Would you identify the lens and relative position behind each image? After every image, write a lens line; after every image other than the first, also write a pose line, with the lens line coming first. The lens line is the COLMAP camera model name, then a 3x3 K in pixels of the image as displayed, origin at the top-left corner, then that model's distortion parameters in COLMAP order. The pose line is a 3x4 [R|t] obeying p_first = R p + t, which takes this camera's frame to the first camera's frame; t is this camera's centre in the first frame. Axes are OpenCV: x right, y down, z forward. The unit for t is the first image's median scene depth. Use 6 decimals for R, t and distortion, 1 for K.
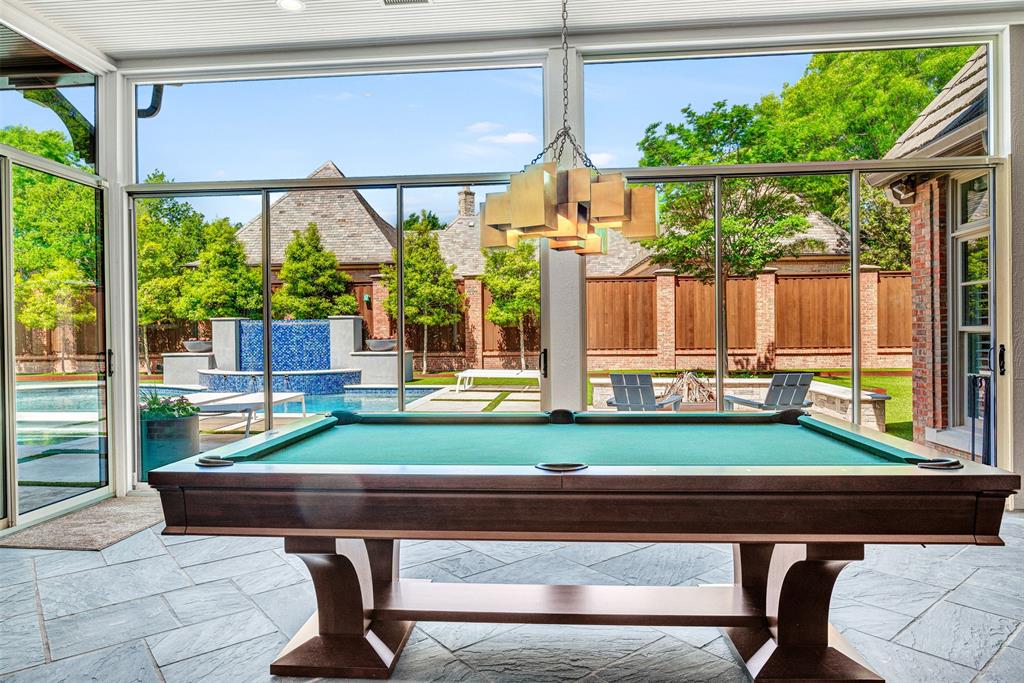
lens RADIAL K [[638.9, 0, 519.4], [0, 638.9, 340.3], [0, 0, 1]] dist [-0.014748, 0.003580]
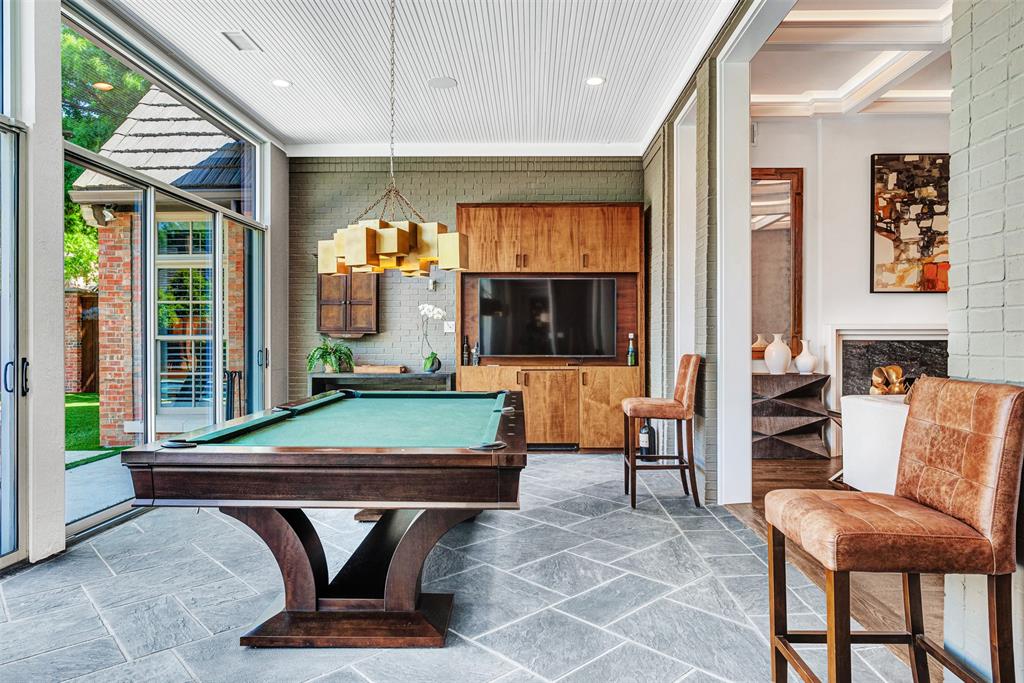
lens RADIAL K [[638.9, 0, 510.1], [0, 638.9, 330.8], [0, 0, 1]] dist [-0.014748, 0.003580]
pose [[-0.048599, 0.022711, 0.998560, -0.185219], [0.012458, 0.999677, -0.022130, 0.001668], [-0.998741, 0.011364, -0.048866, 0.113083]]
